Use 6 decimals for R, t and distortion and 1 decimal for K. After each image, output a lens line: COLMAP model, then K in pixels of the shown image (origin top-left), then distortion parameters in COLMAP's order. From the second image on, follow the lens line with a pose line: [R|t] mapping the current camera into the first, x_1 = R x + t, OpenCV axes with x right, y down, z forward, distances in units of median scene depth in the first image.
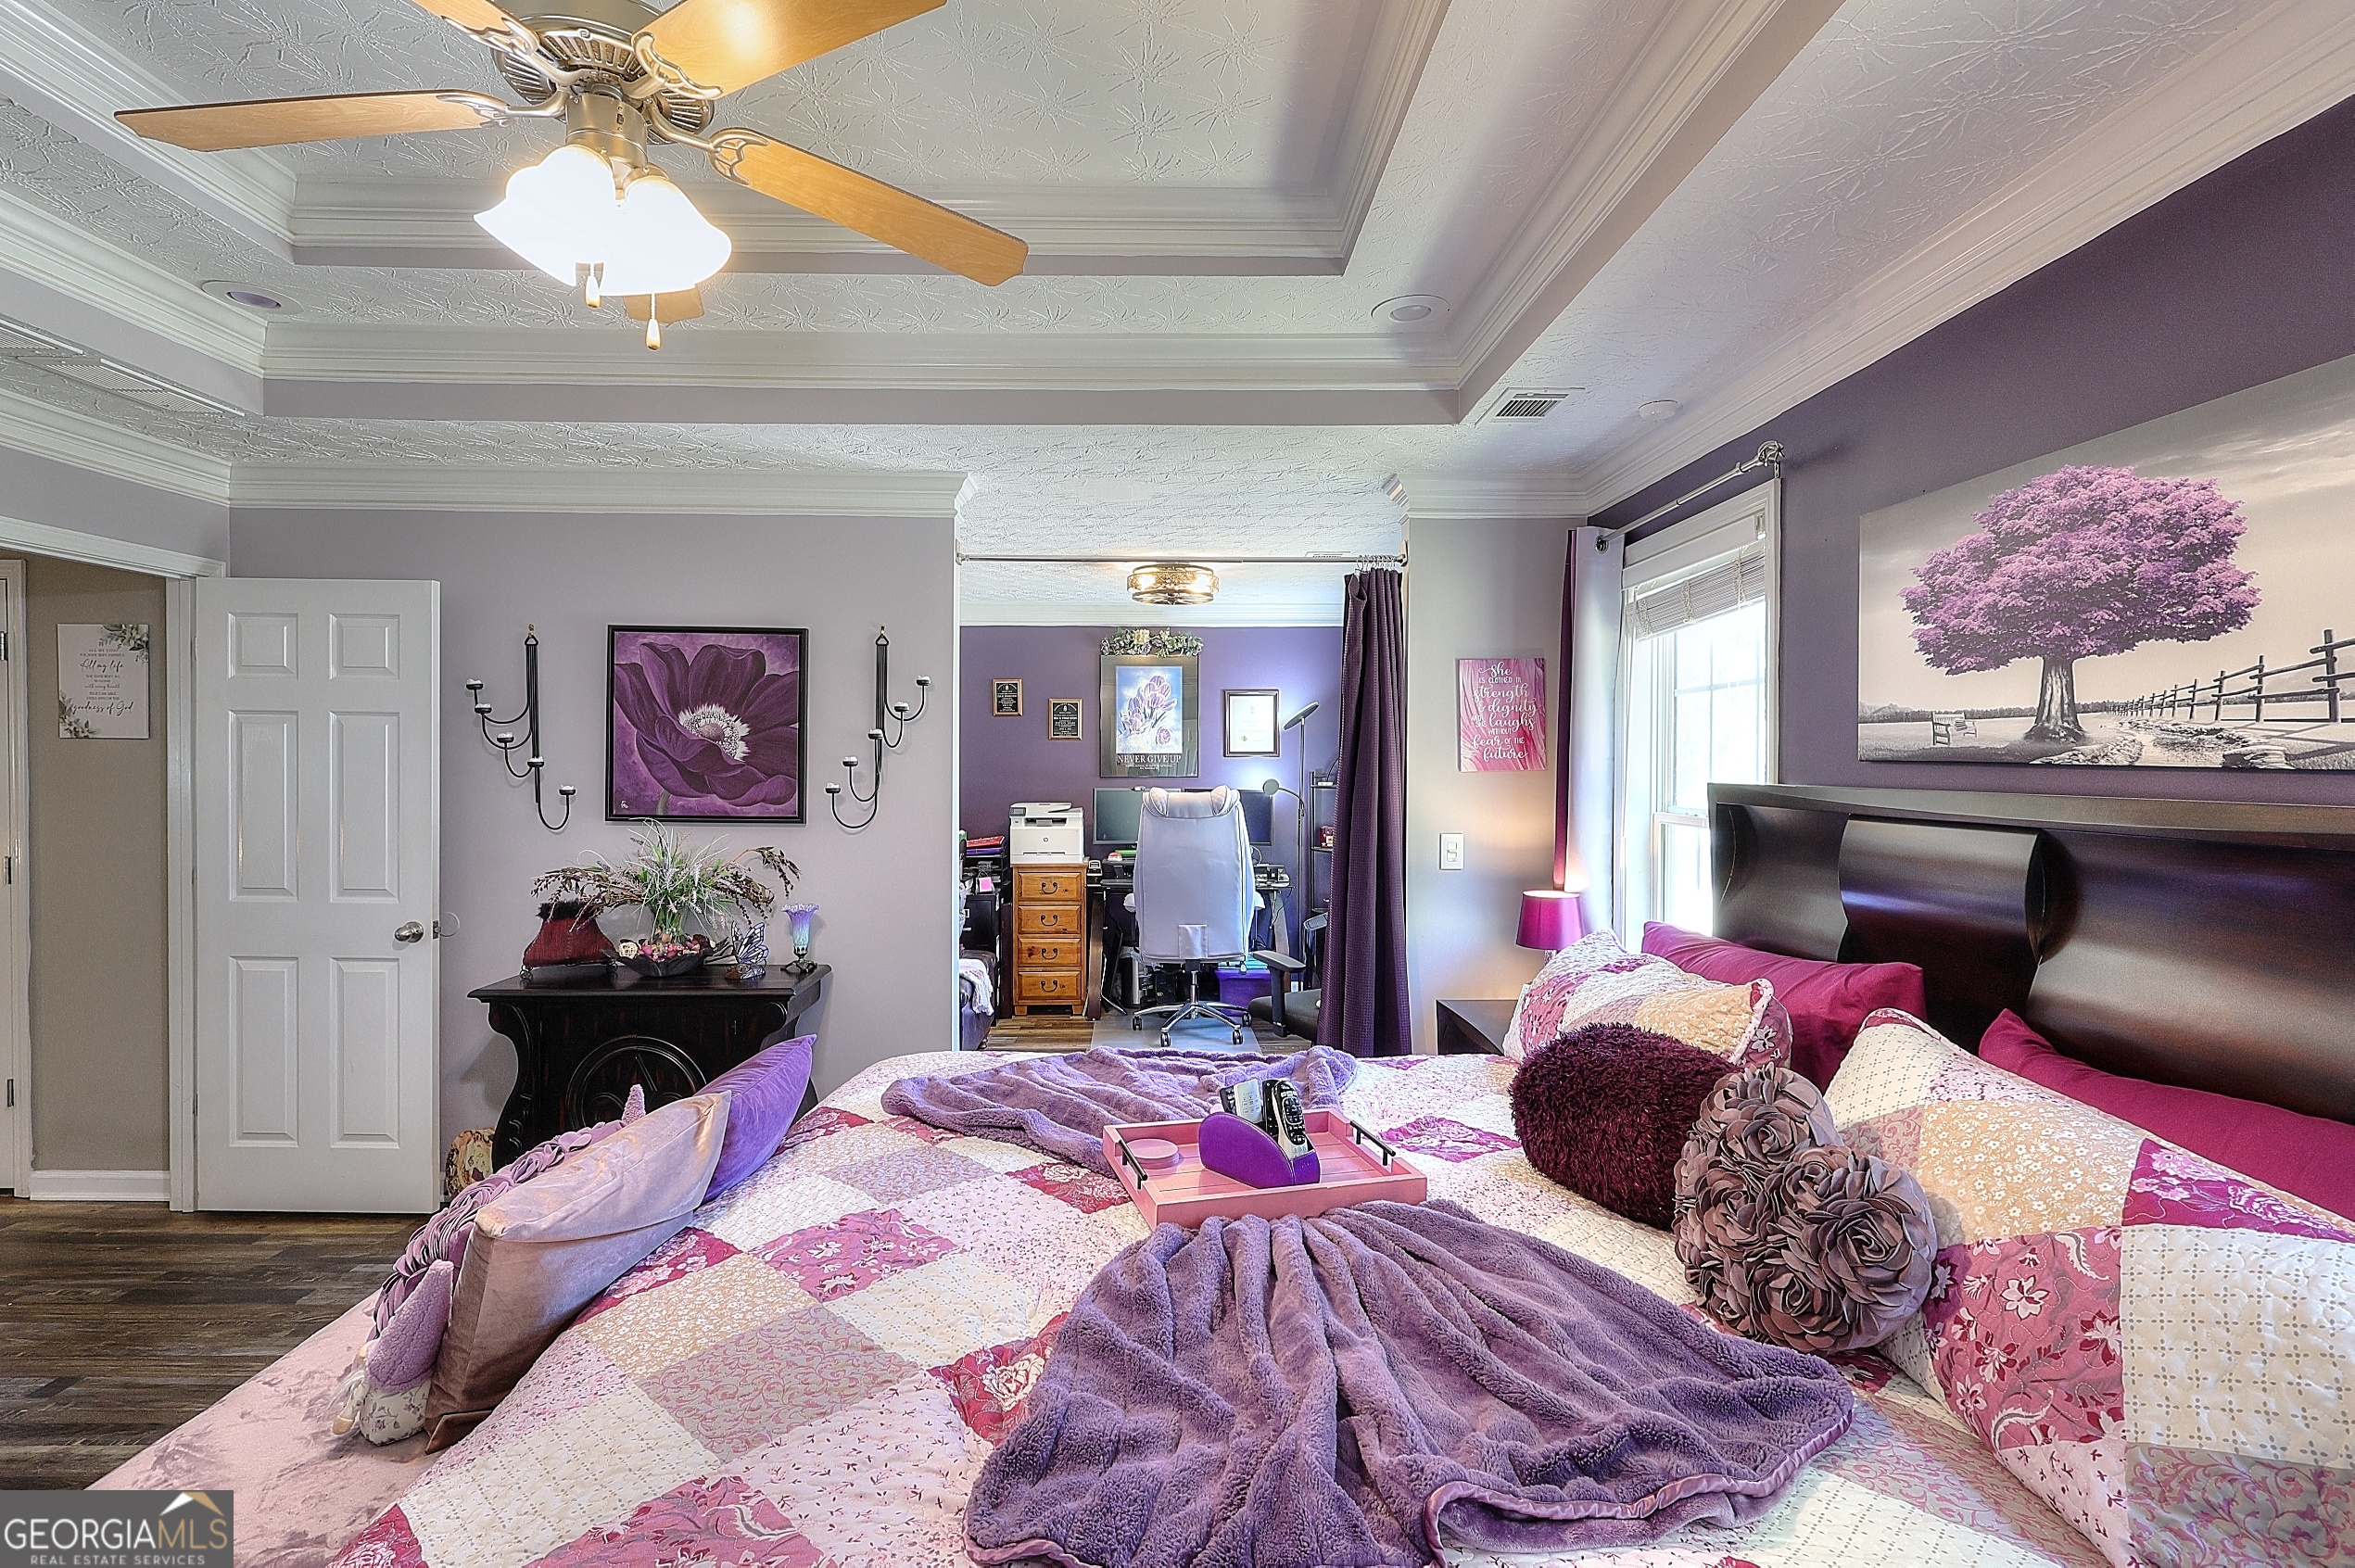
lens RADIAL K [[1085.6, 0, 1180.9], [0, 1085.6, 771.0], [0, 0, 1]] dist [-0.004703, 0.000593]
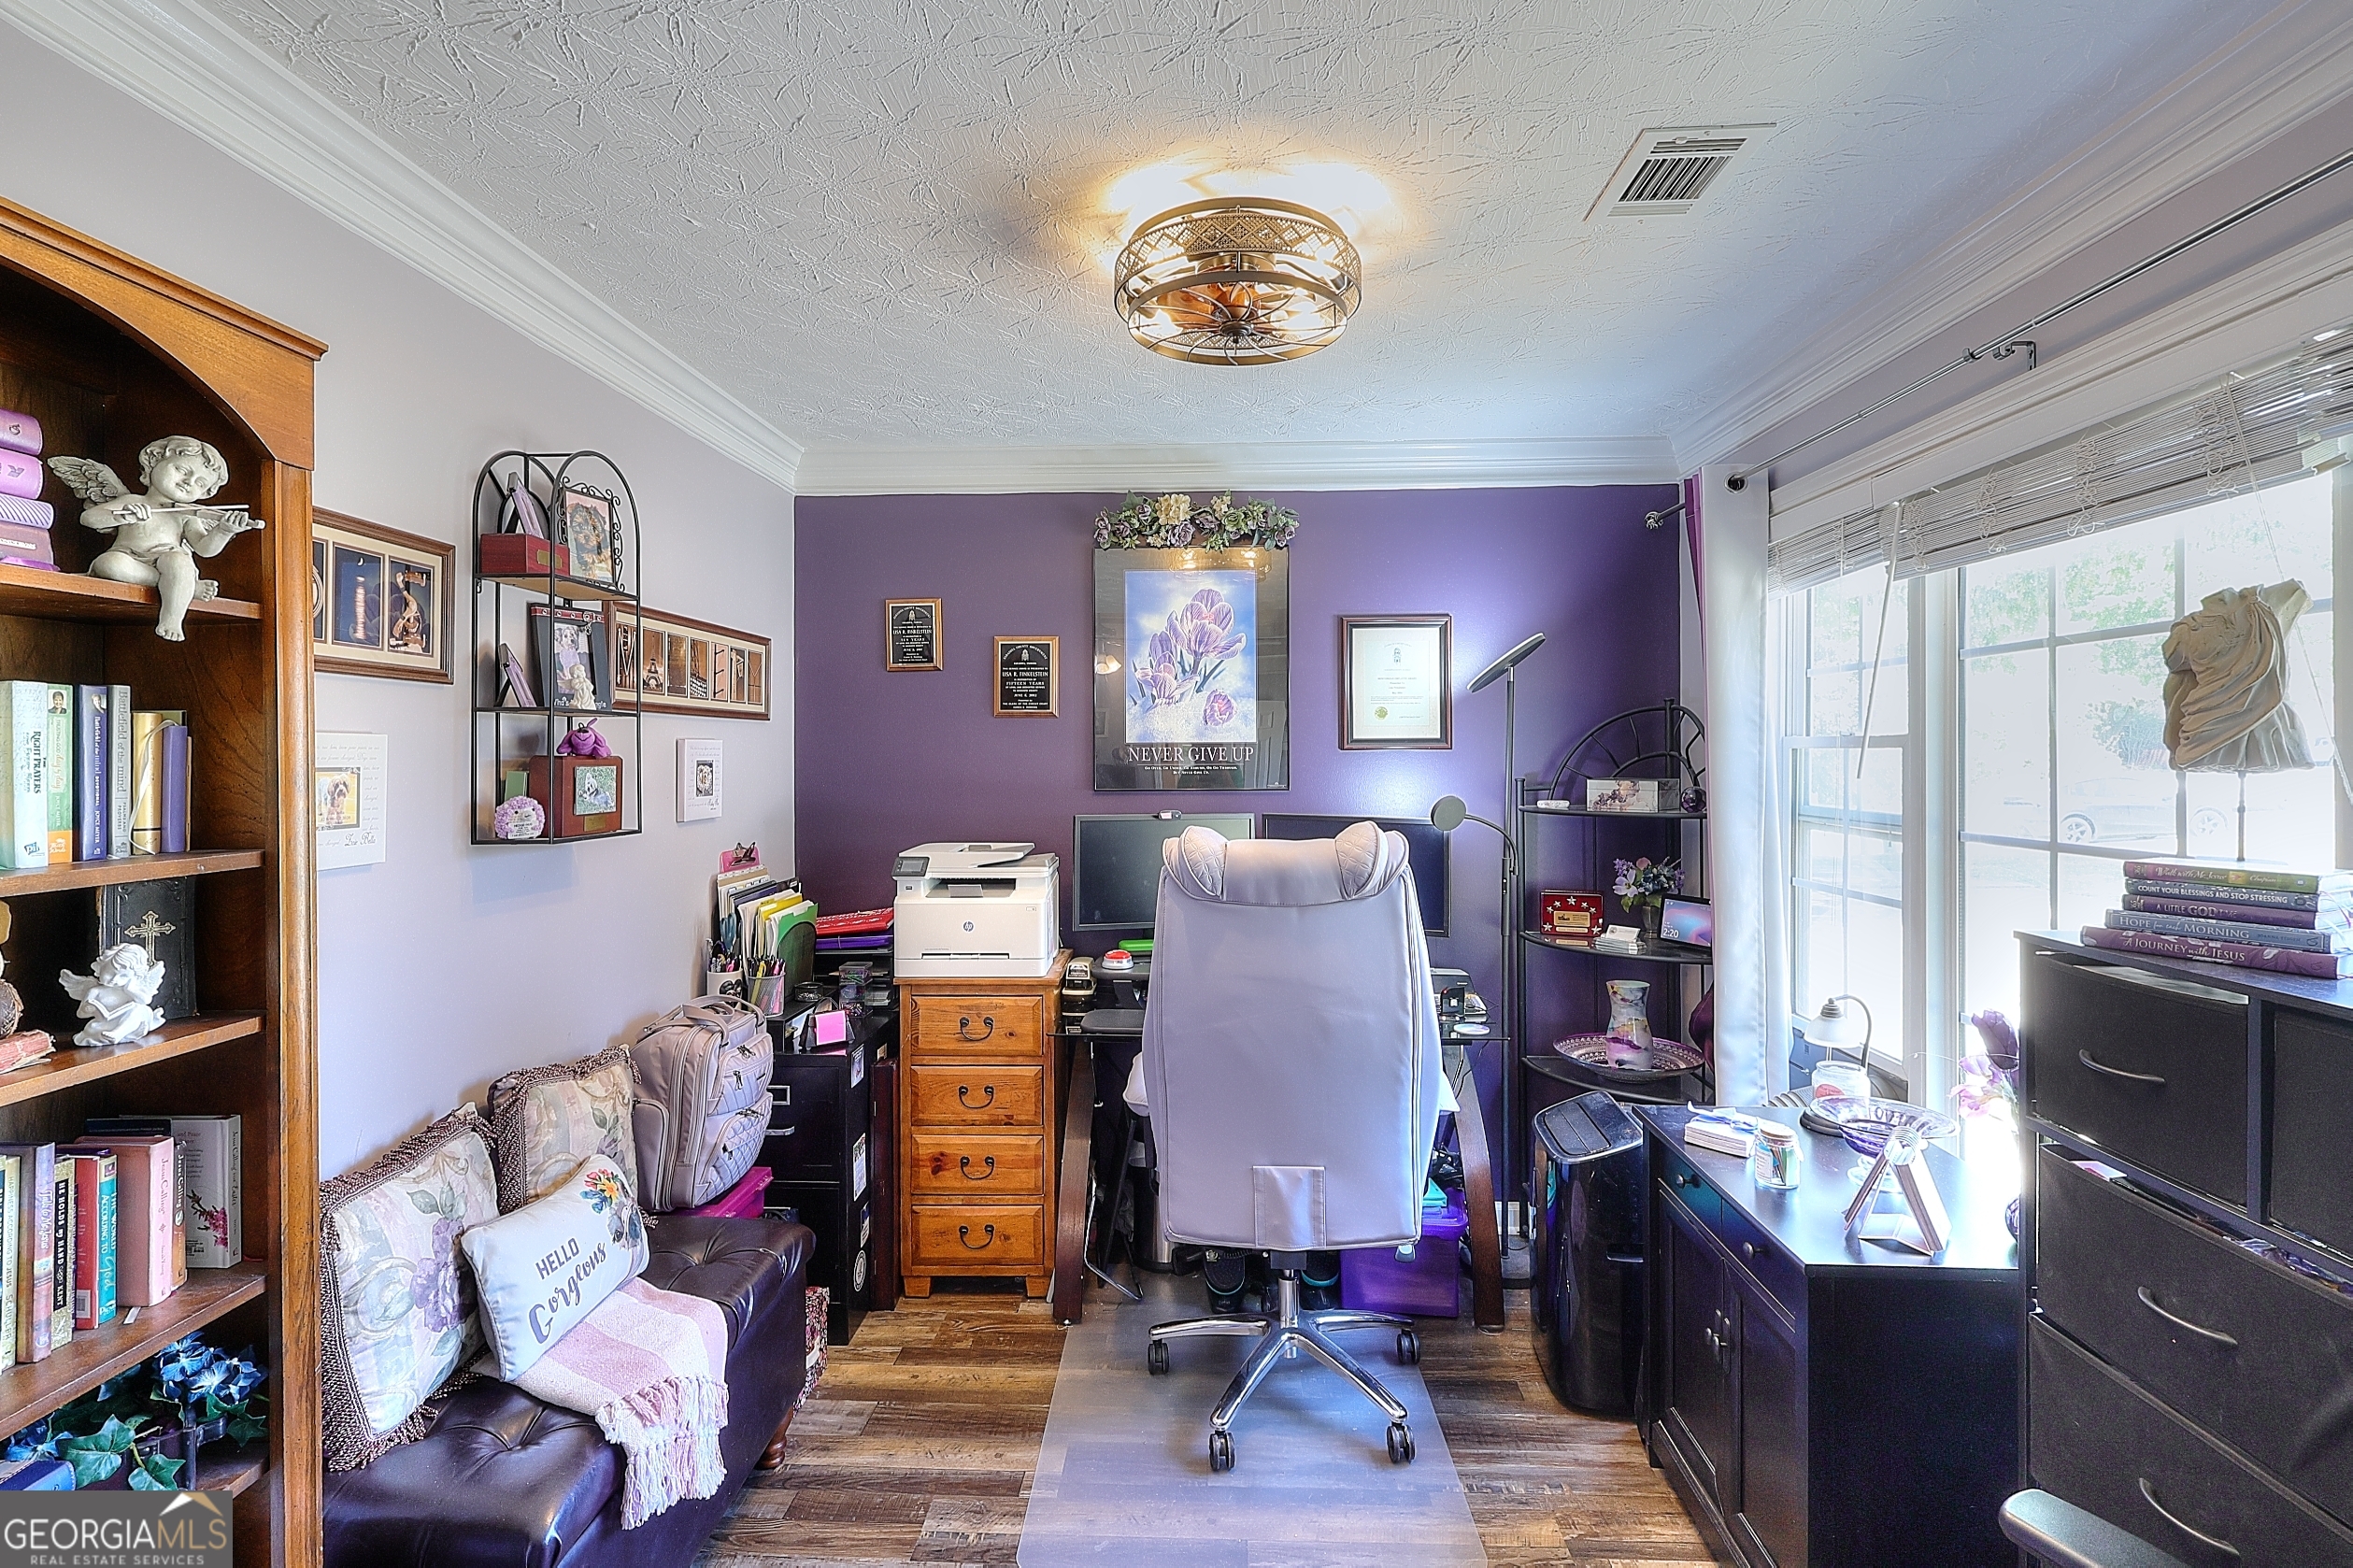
lens RADIAL K [[1073.1, 0, 1177.1], [0, 1073.1, 769.5], [0, 0, 1]] dist [-0.004323, -0.000342]
pose [[0.998013, -0.001786, -0.062981, -0.004851], [0.002154, 0.999981, 0.005779, -0.007787], [0.062969, -0.005903, 0.997998, 0.569047]]
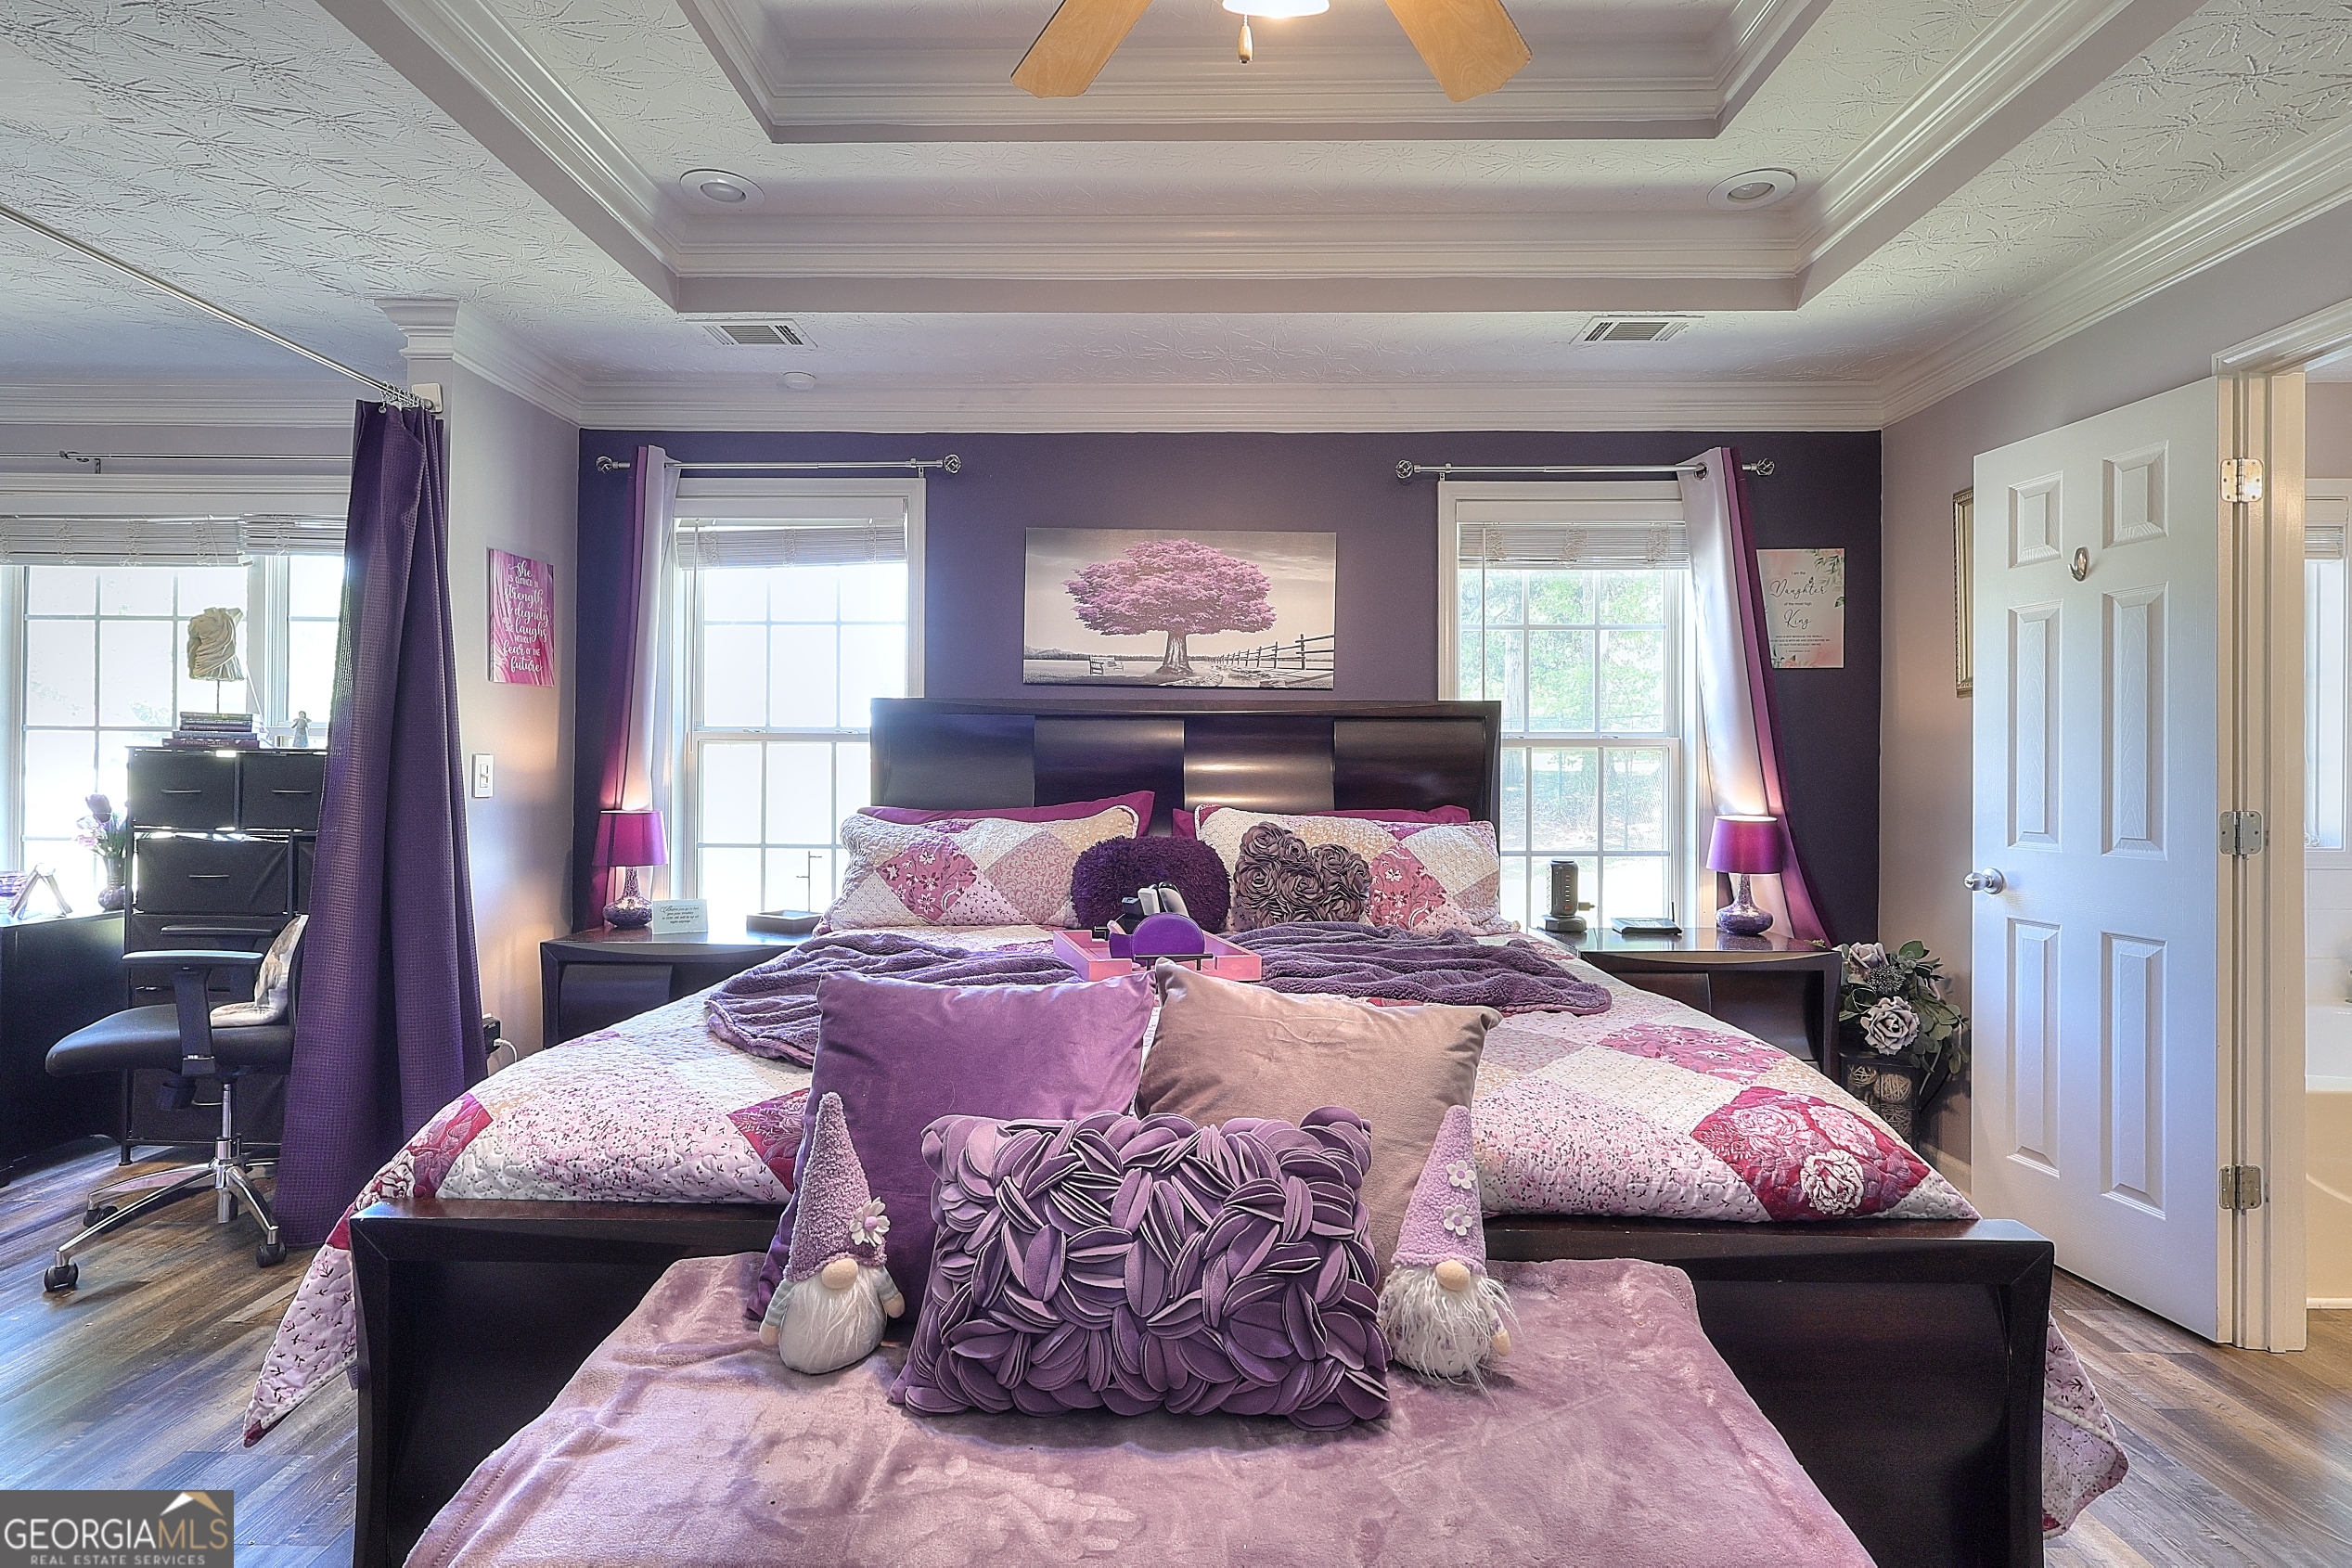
lens RADIAL K [[1084.3, 0, 1179.4], [0, 1084.3, 771.0], [0, 0, 1]] dist [-0.004703, 0.000593]
pose [[0.042114, -0.000918, 0.999112, -0.354142], [0.002285, 0.999997, 0.000823, 0.044466], [-0.999110, 0.002248, 0.042116, 0.268639]]
